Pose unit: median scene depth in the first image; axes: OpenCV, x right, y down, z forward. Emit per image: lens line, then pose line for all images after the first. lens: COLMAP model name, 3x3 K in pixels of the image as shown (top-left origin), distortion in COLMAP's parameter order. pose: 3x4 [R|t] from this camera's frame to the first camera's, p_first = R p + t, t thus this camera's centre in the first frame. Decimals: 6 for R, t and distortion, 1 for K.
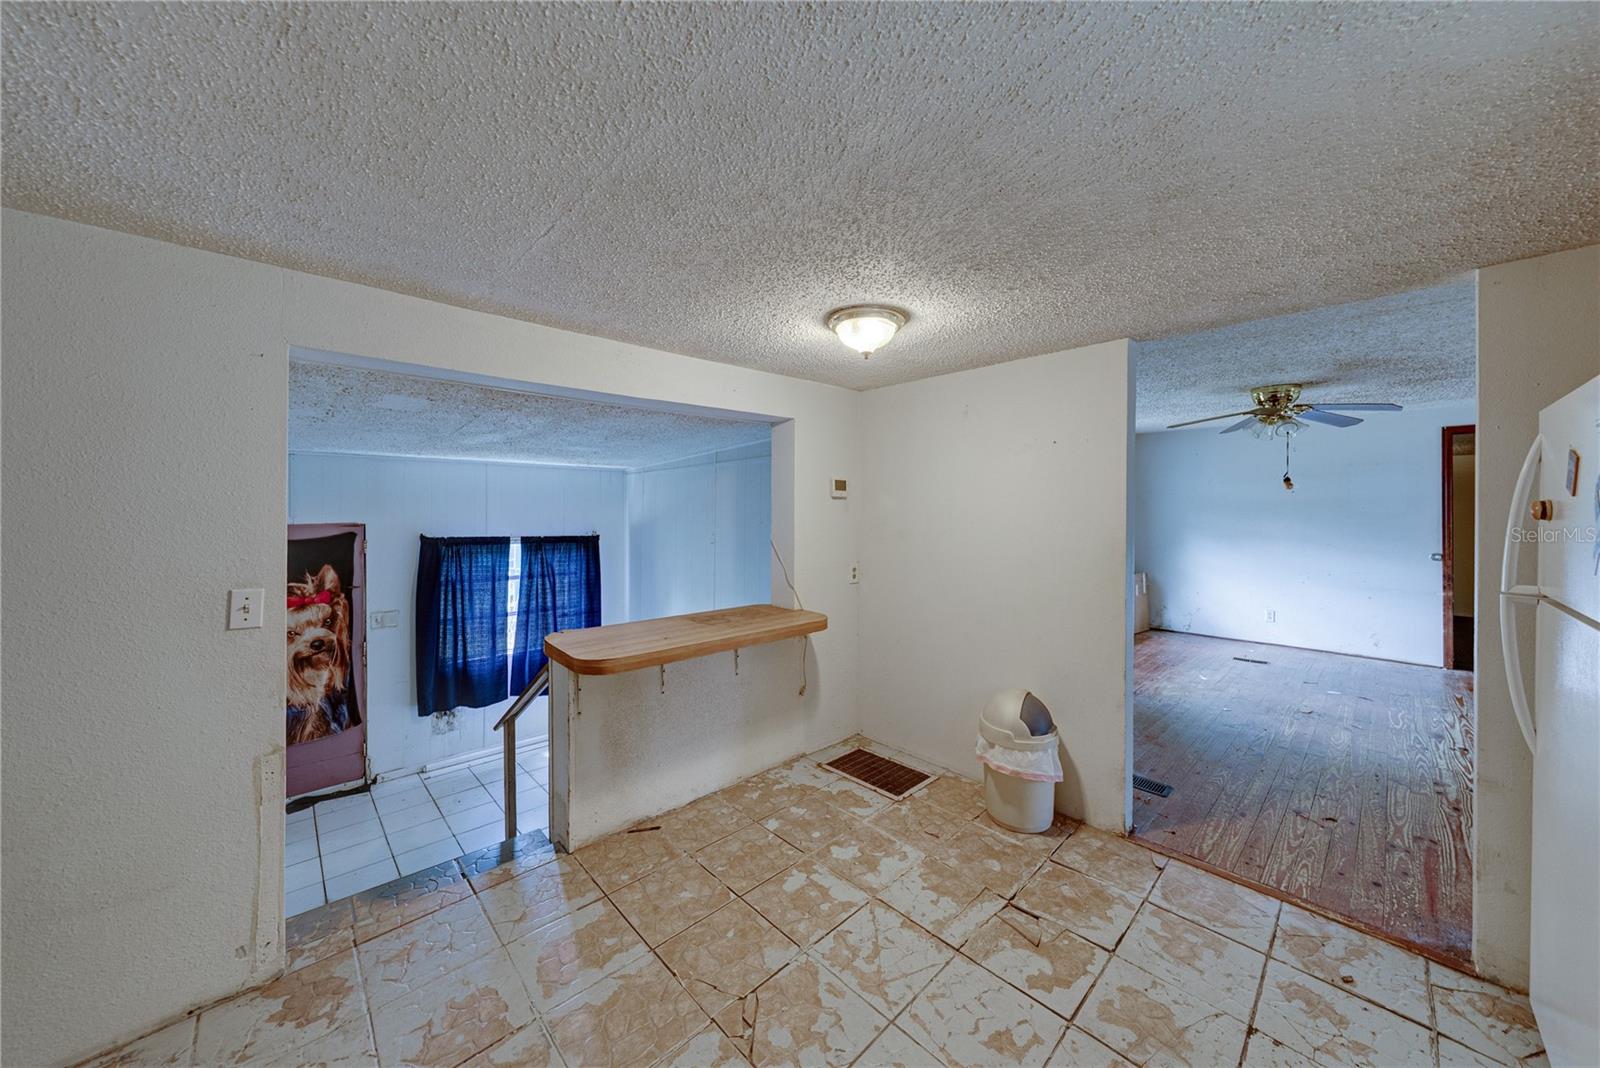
lens RADIAL K [[558.5, 0, 806.8], [0, 558.5, 512.0], [0, 0, 1]] dist [-0.001861, 0.000091]
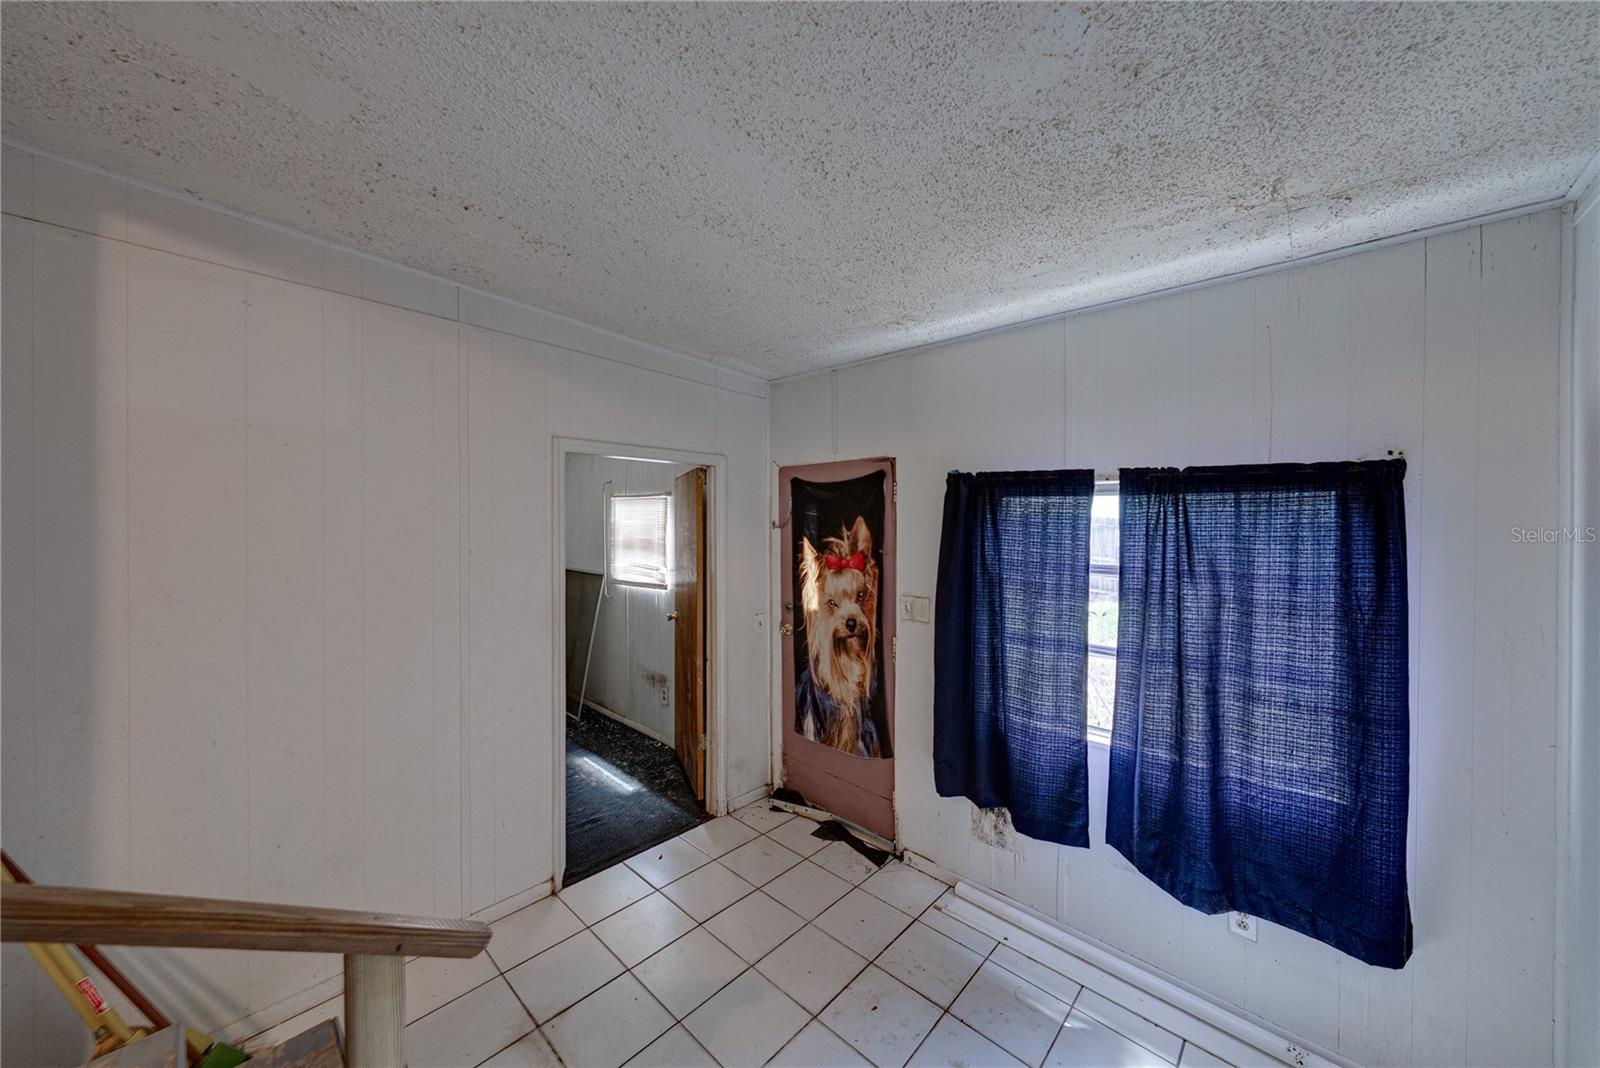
lens RADIAL K [[561.3, 0, 827.2], [0, 561.3, 524.1], [0, 0, 1]] dist [-0.000133, -0.000004]
pose [[0.080976, -0.001349, -0.996715, -0.184007], [-0.016298, 0.999864, -0.002678, 0.138962], [0.996583, 0.016461, 0.080943, 1.168144]]
